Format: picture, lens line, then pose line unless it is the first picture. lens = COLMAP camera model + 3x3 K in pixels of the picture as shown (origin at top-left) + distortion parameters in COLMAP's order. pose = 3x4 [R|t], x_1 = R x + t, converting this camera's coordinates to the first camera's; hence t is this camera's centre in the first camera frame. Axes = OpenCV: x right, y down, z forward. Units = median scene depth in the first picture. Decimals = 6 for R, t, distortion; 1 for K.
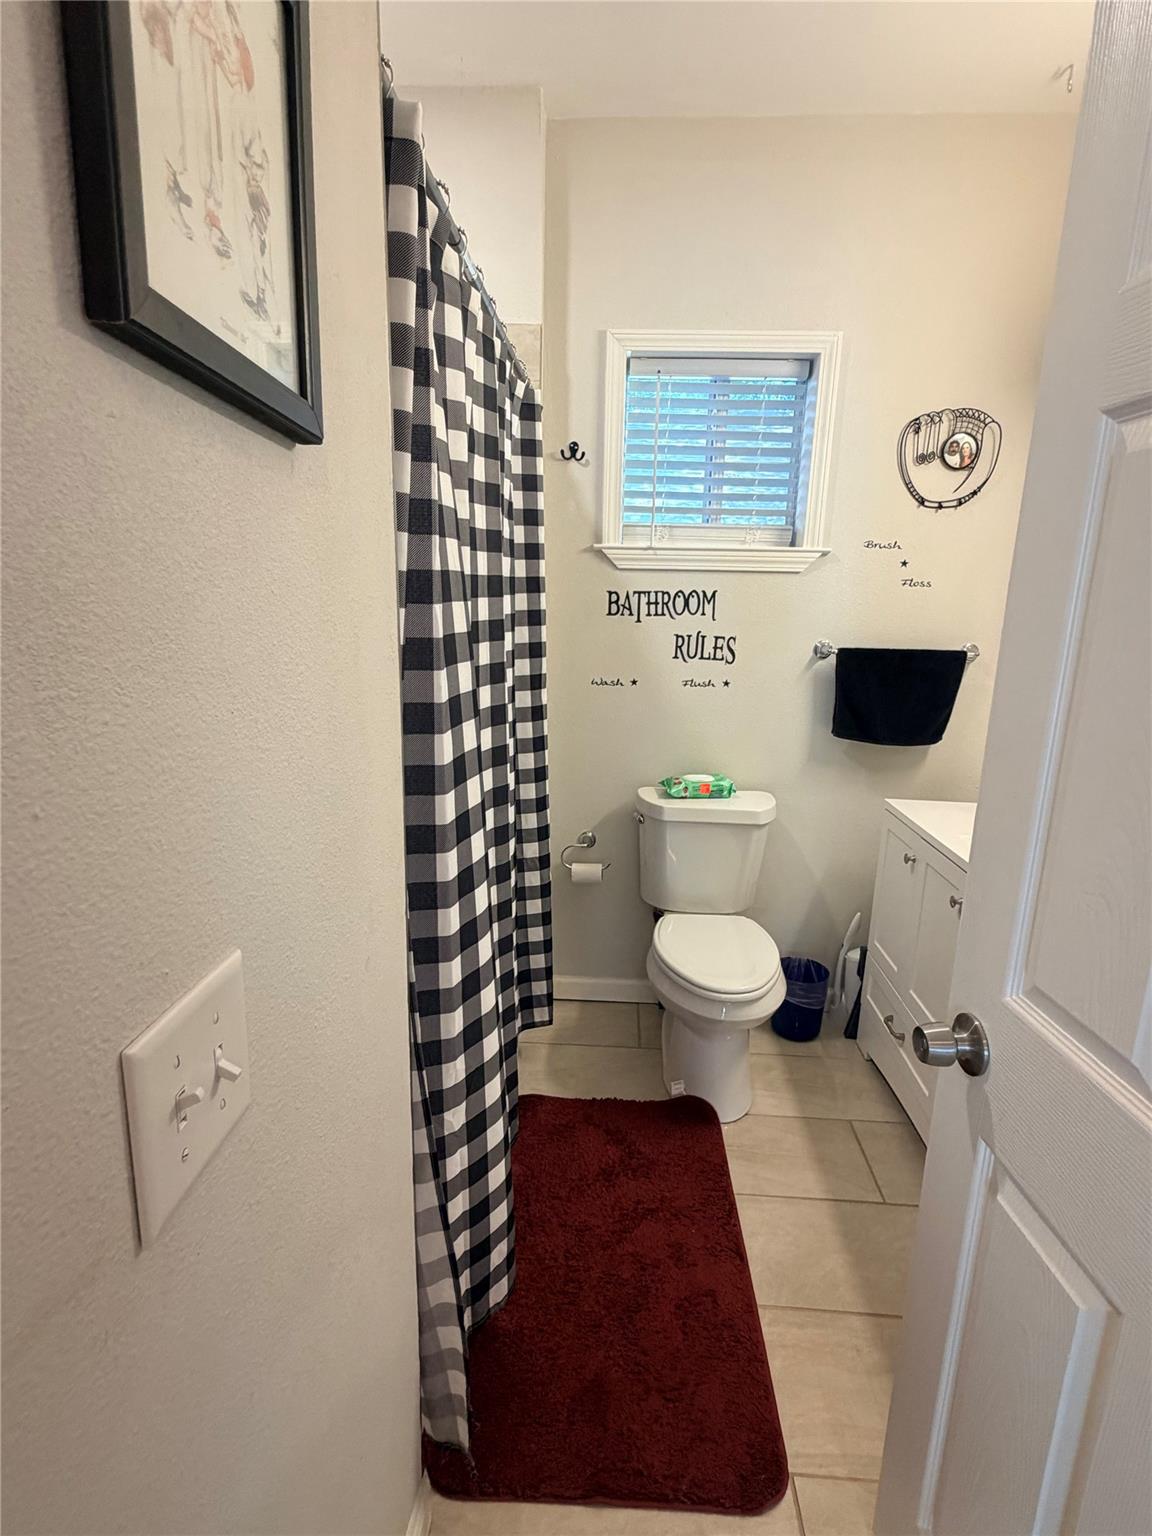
lens RADIAL K [[748.5, 0, 579.2], [0, 748.5, 768.5], [0, 0, 1]] dist [0.002818, 0.000250]
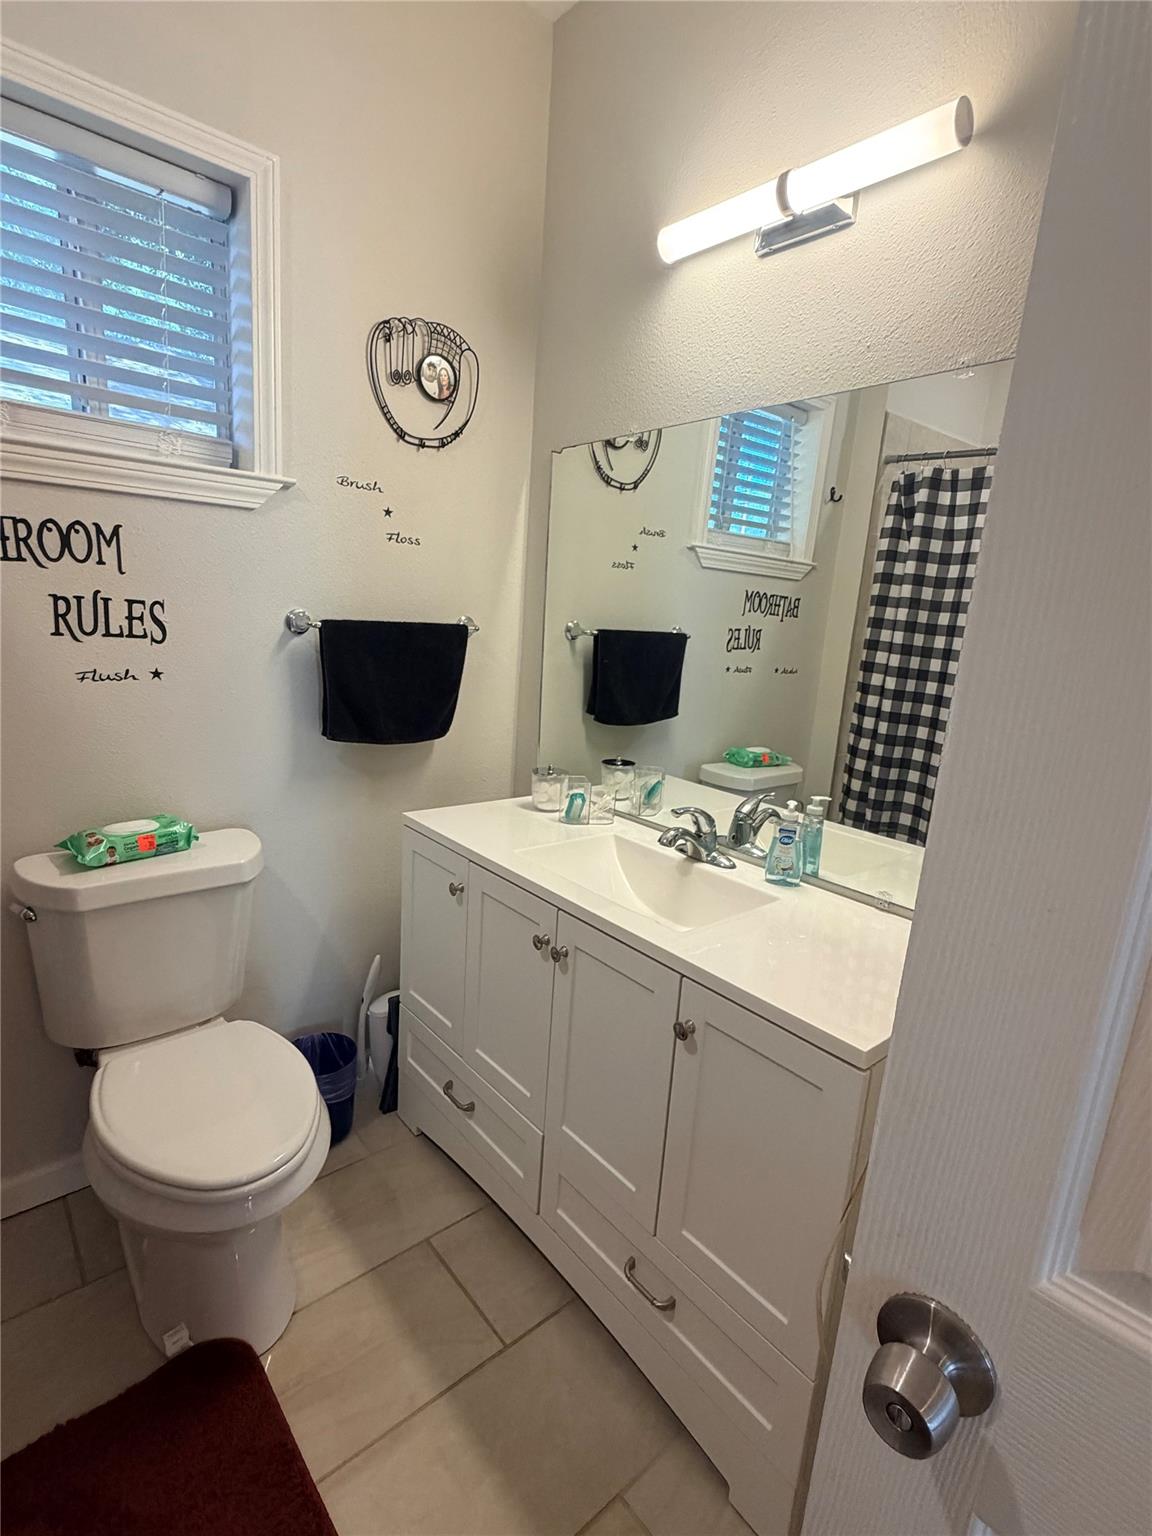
lens RADIAL K [[748.5, 0, 570.4], [0, 748.5, 769.2], [0, 0, 1]] dist [0.002818, 0.000250]
pose [[0.722781, -0.126425, 0.679414, 0.005705], [0.103546, 0.991838, 0.074405, -0.045456], [-0.683275, 0.016572, 0.729973, 0.301001]]
